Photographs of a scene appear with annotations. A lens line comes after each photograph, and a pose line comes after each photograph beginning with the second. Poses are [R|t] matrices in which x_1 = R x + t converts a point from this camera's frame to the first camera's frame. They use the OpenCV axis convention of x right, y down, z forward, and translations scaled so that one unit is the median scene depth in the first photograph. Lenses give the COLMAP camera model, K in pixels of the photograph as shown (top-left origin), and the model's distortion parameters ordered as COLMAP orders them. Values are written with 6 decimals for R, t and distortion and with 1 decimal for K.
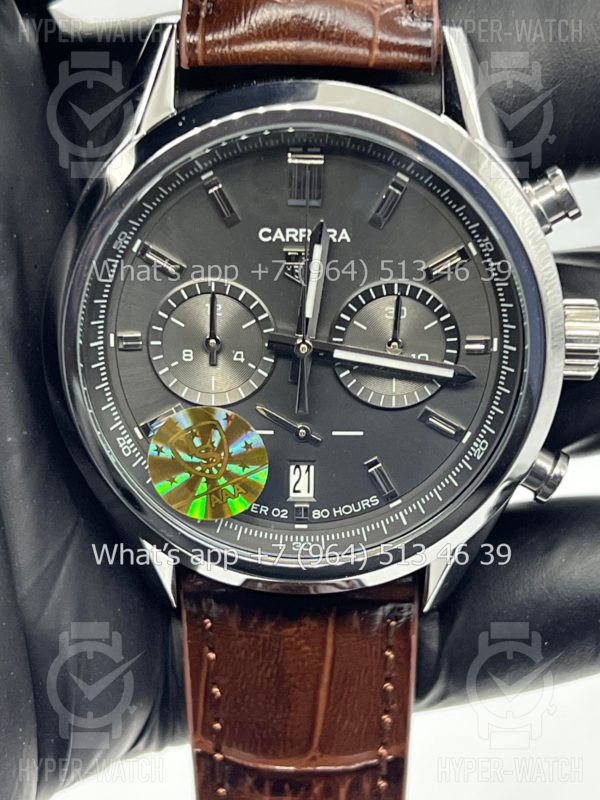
lens RADIAL K [[1943.0, 0, 296.8], [0, 1943.0, 392.1], [0, 0, 1]] dist [0.513102, 0.000000]
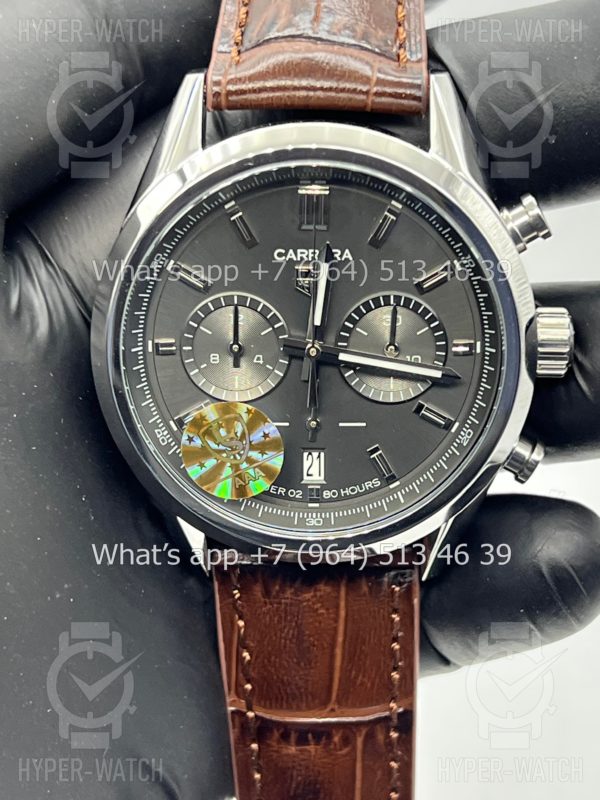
lens RADIAL K [[1943.0, 0, 303.4], [0, 1943.0, 400.7], [0, 0, 1]] dist [0.513102, 0.000000]
pose [[0.999610, -0.008003, -0.026745, 0.028202], [0.007988, 0.999968, -0.000668, 0.007536], [0.026750, 0.000454, 0.999642, -0.165177]]
